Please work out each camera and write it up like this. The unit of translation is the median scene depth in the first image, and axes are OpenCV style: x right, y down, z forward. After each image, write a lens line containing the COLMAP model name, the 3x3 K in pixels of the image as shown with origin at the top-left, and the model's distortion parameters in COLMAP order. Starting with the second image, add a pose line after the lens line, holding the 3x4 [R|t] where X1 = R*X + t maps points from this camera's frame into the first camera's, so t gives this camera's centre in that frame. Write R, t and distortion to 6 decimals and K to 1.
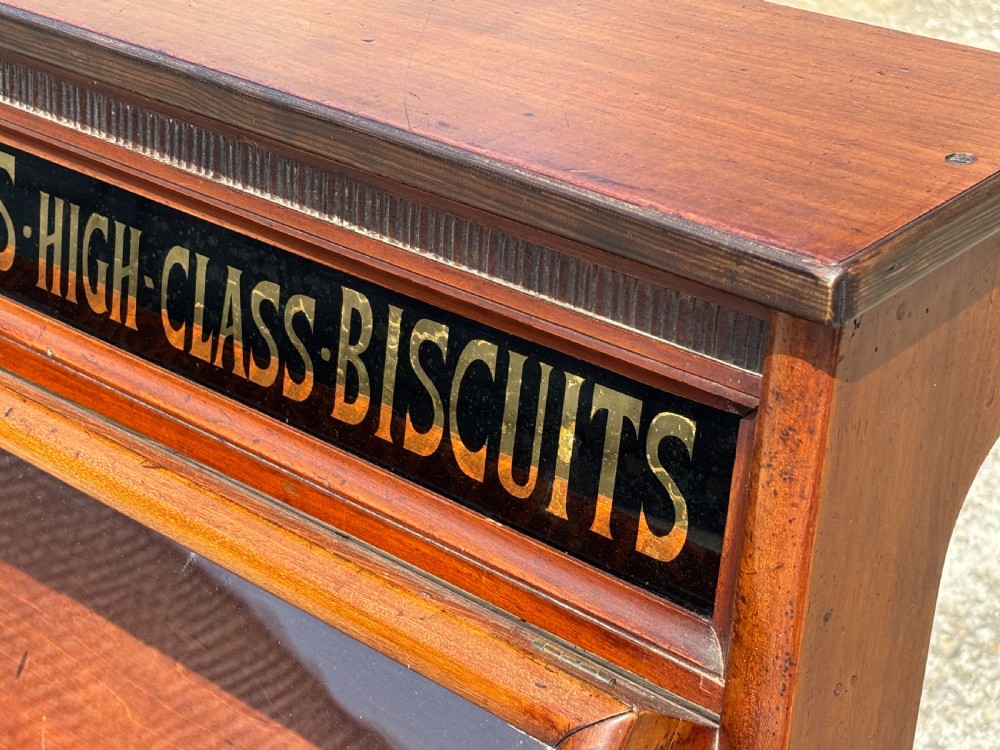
lens RADIAL K [[2090.5, 0, 513.4], [0, 2090.5, 373.4], [0, 0, 1]] dist [0.250456, -0.875257]
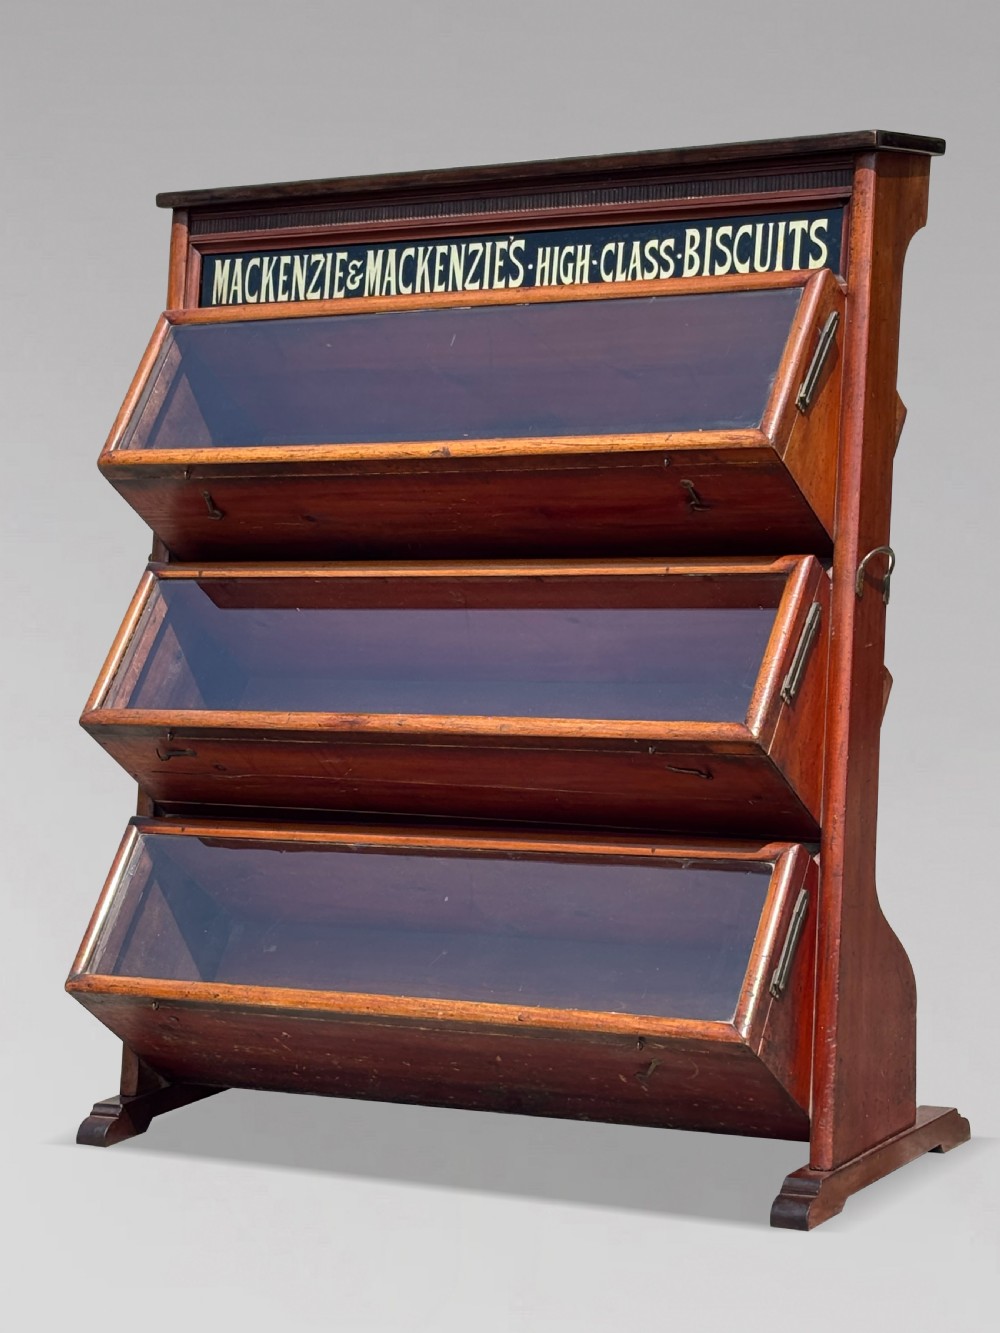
lens RADIAL K [[3037.1, 0, 502.0], [0, 3037.1, 646.8], [0, 0, 1]] dist [0.261698, -0.698166]
pose [[0.981367, -0.012581, 0.191730, -1.156350], [0.088194, 0.916022, -0.391312, 2.131495], [-0.170706, 0.400930, 0.900064, -2.542824]]
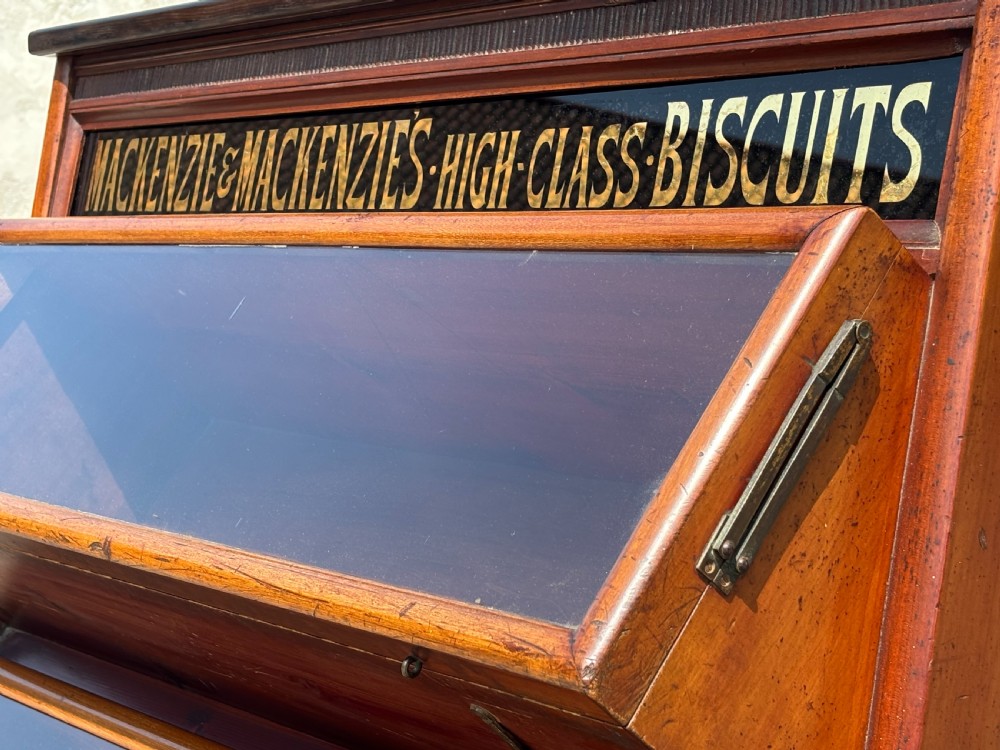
lens RADIAL K [[2063.5, 0, 500.0], [0, 2063.5, 375.0], [0, 0, 1]] dist [0.299237, -1.447304]
pose [[0.981407, 0.064703, -0.180705, 0.061710], [-0.133012, 0.908013, -0.397266, 0.652051], [0.138378, 0.413916, 0.899736, -0.120444]]
